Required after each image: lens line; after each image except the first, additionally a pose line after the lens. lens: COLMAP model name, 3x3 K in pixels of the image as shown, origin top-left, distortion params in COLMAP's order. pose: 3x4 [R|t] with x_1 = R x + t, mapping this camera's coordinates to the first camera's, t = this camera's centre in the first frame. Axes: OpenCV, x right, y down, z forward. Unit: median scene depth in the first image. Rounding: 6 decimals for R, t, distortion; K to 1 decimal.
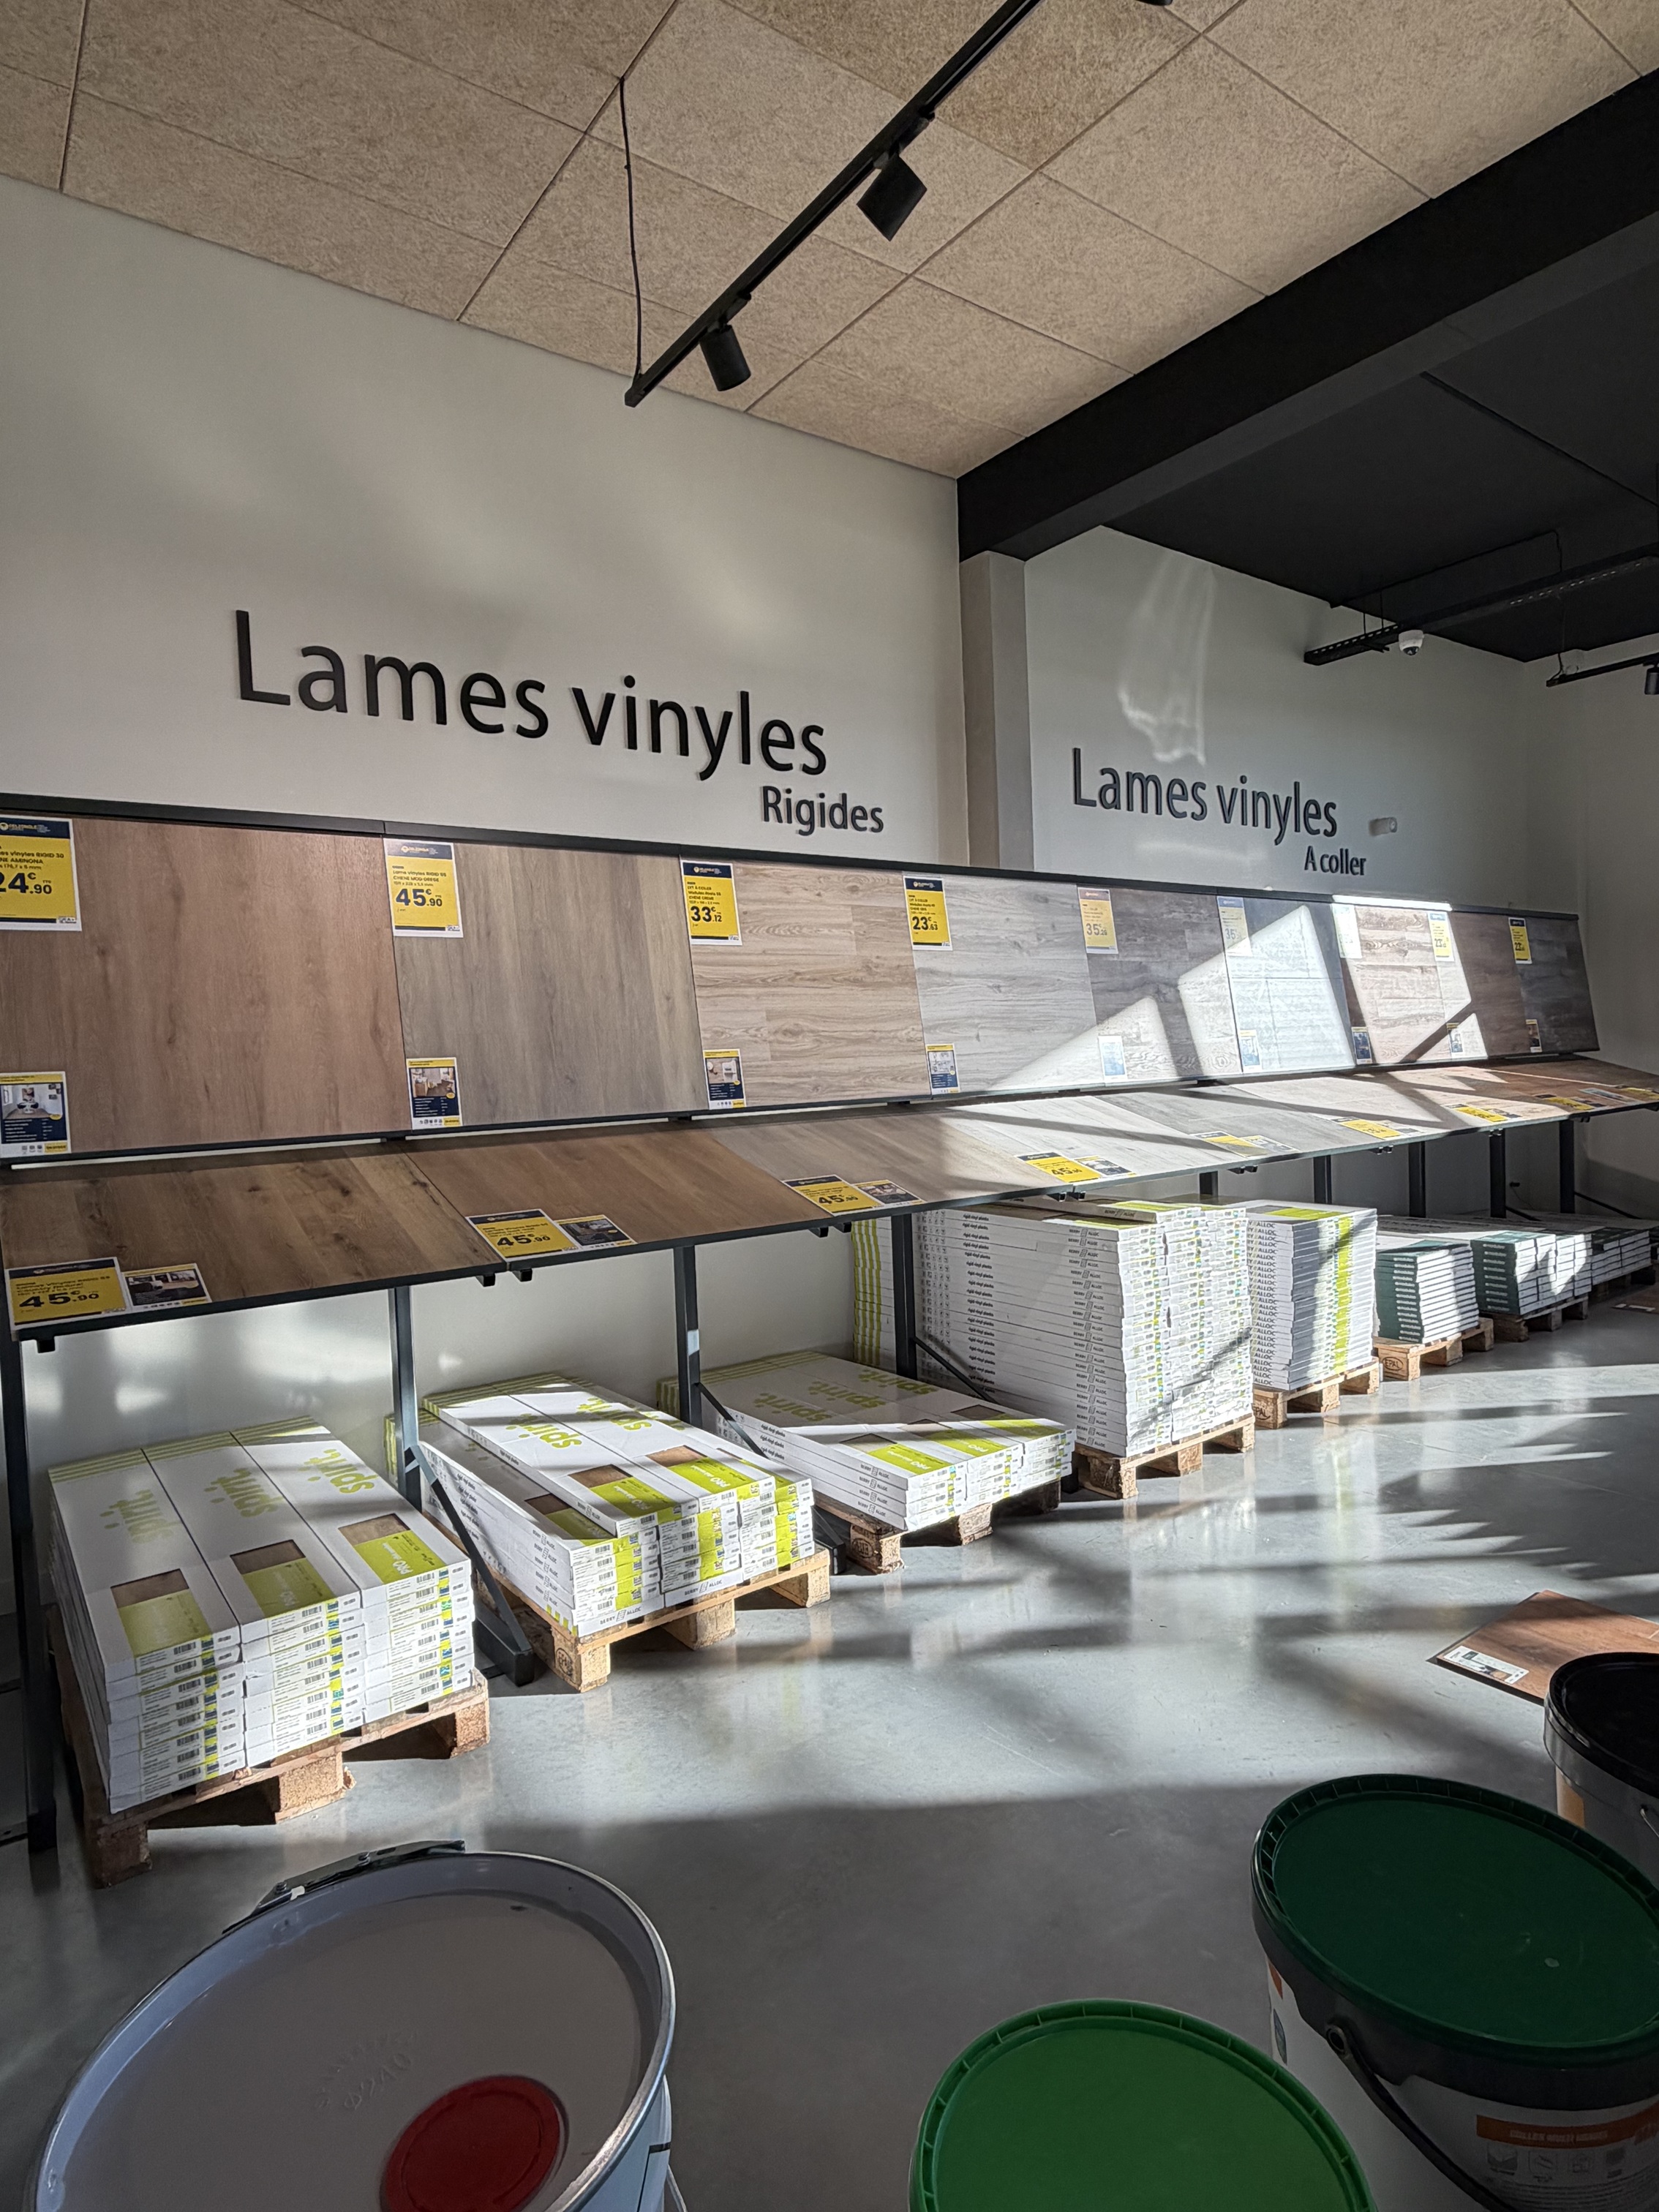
lens RADIAL K [[1161.4, 0, 829.5], [0, 1161.4, 1106.0], [0, 0, 1]] dist [0.025831, -0.000476]
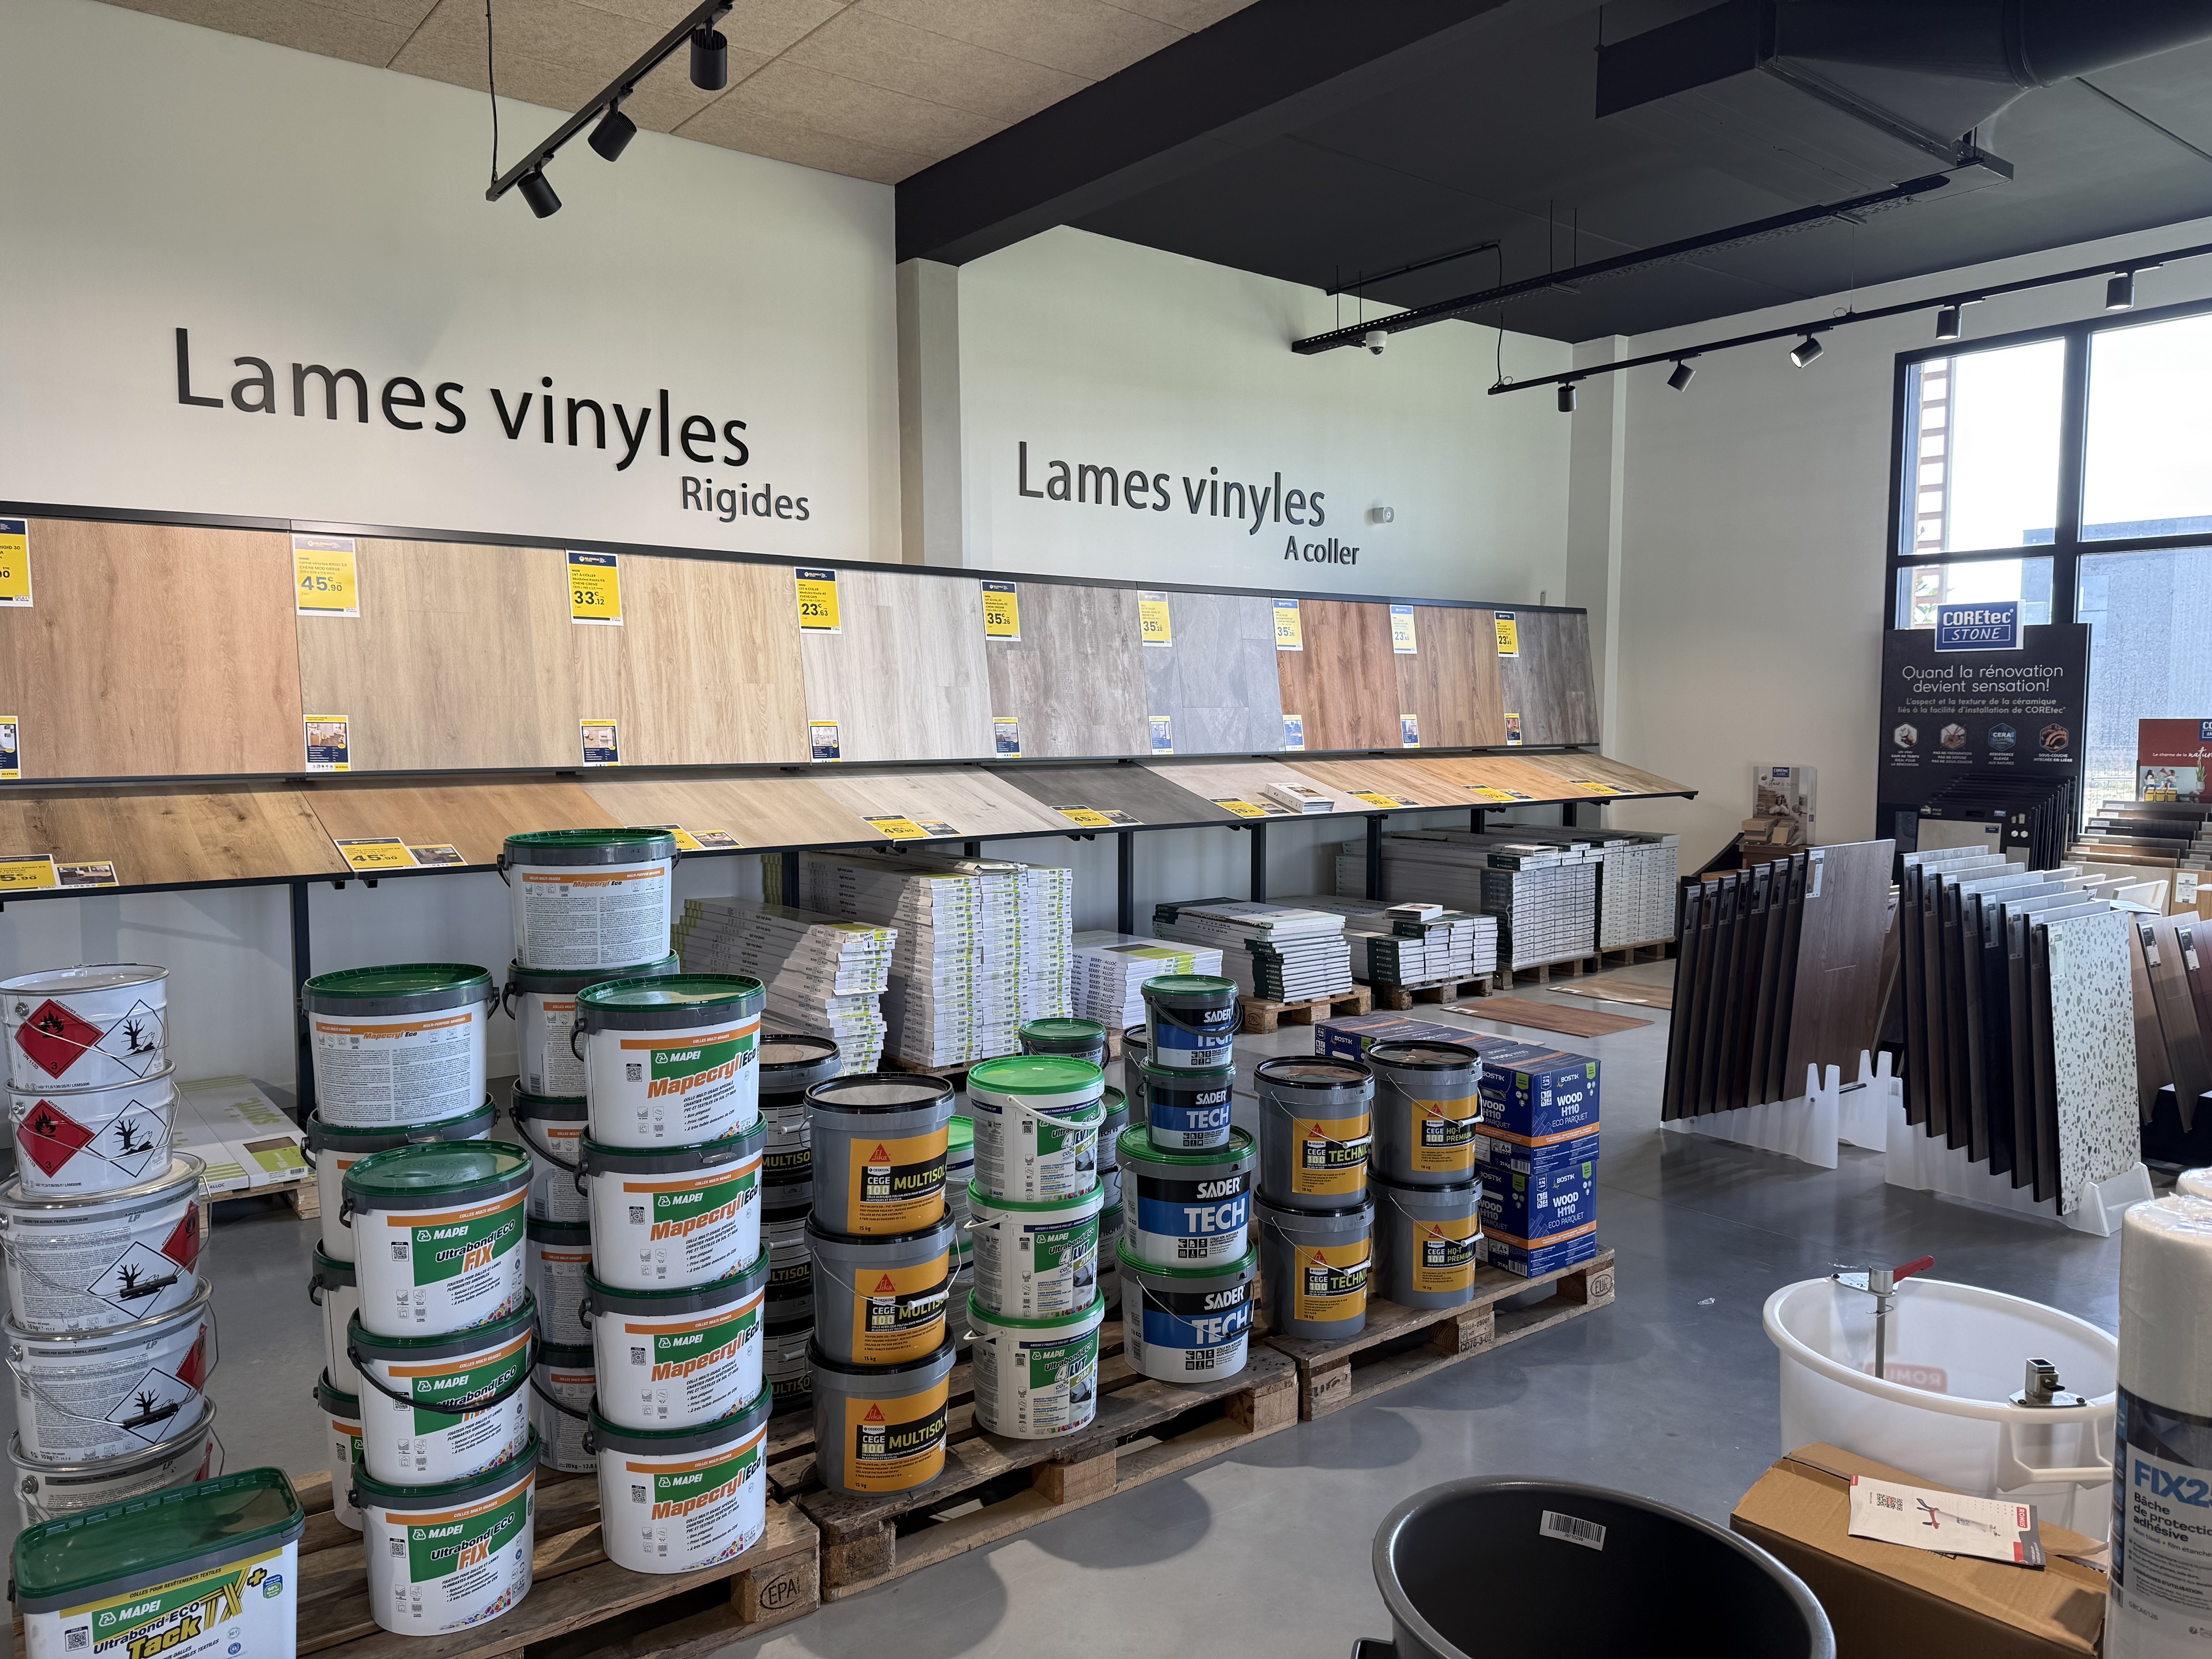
lens RADIAL K [[1581.0, 0, 1113.3], [0, 1581.0, 820.7], [0, 0, 1]] dist [0.094194, -0.078226]
pose [[0.999354, 0.034522, 0.009996, 0.435193], [-0.034666, 0.999292, 0.014607, 0.015314], [-0.009485, -0.014944, 0.999843, -0.644163]]
